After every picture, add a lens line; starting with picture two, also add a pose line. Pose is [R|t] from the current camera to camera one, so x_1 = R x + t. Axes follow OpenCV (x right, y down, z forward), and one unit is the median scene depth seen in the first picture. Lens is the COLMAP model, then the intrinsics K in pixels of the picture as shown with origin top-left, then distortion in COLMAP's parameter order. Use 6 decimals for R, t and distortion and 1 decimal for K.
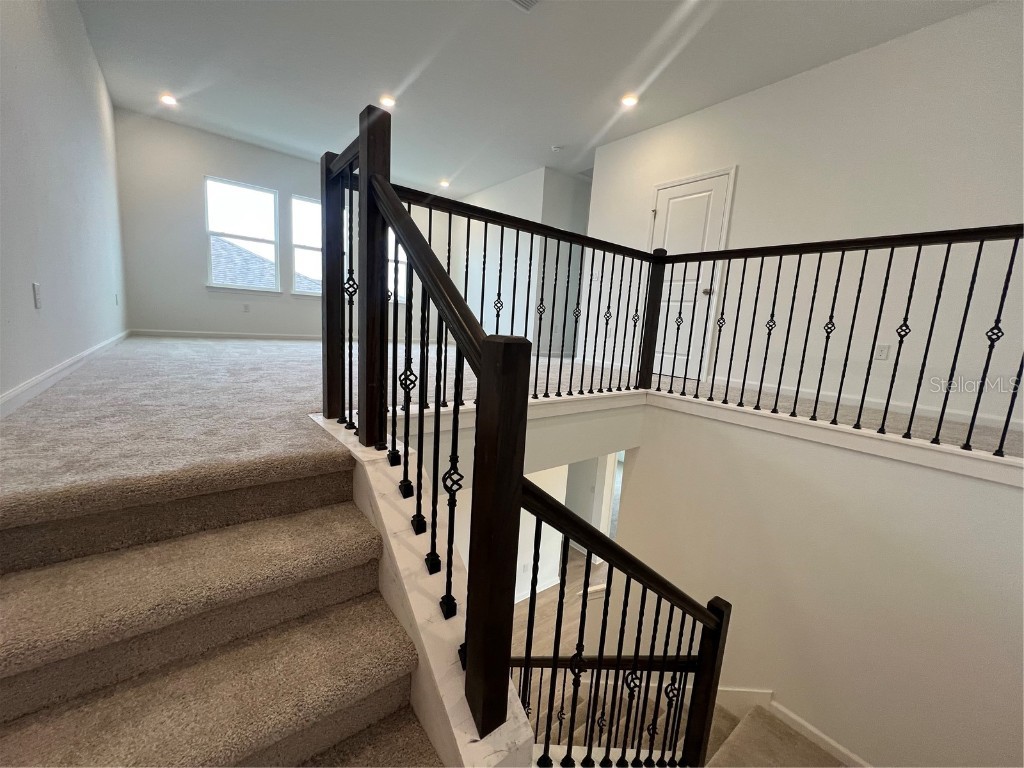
lens RADIAL K [[407.6, 0, 512.0], [0, 407.6, 384.0], [0, 0, 1]] dist [0.000465, 0.000096]
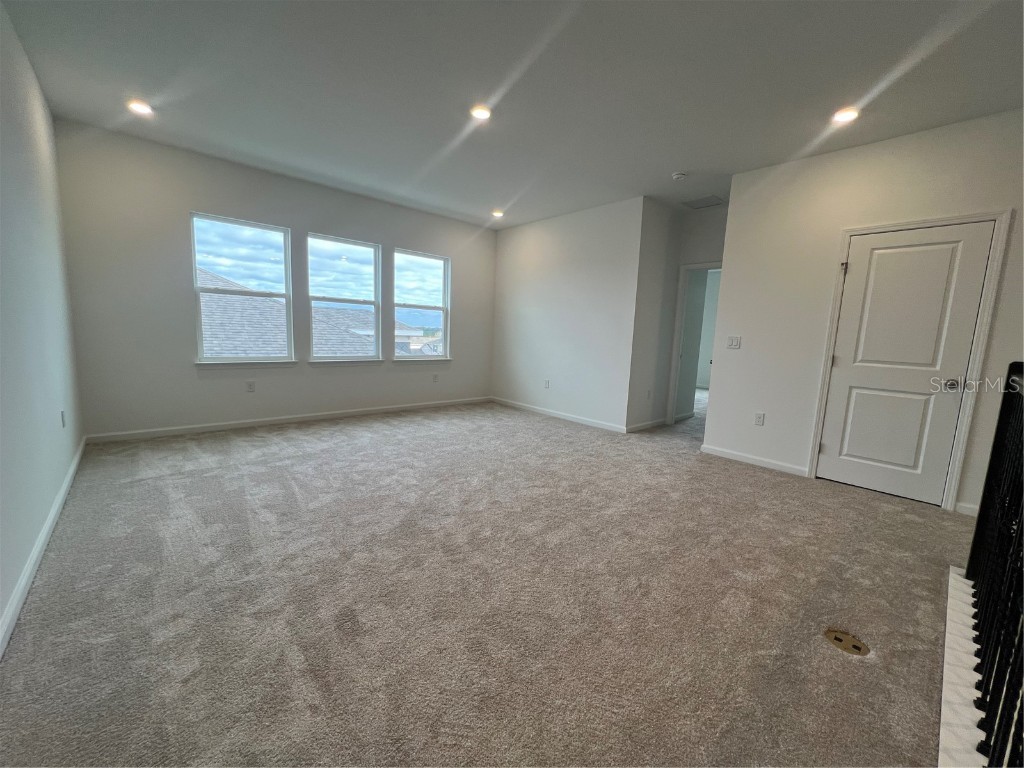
lens RADIAL K [[406.0, 0, 512.0], [0, 406.0, 384.0], [0, 0, 1]] dist [-0.002969, -0.000280]
pose [[0.997325, -0.034255, 0.064572, -0.266216], [0.035297, 0.999263, -0.015062, -0.192382], [-0.064009, 0.017301, 0.997799, 0.278609]]
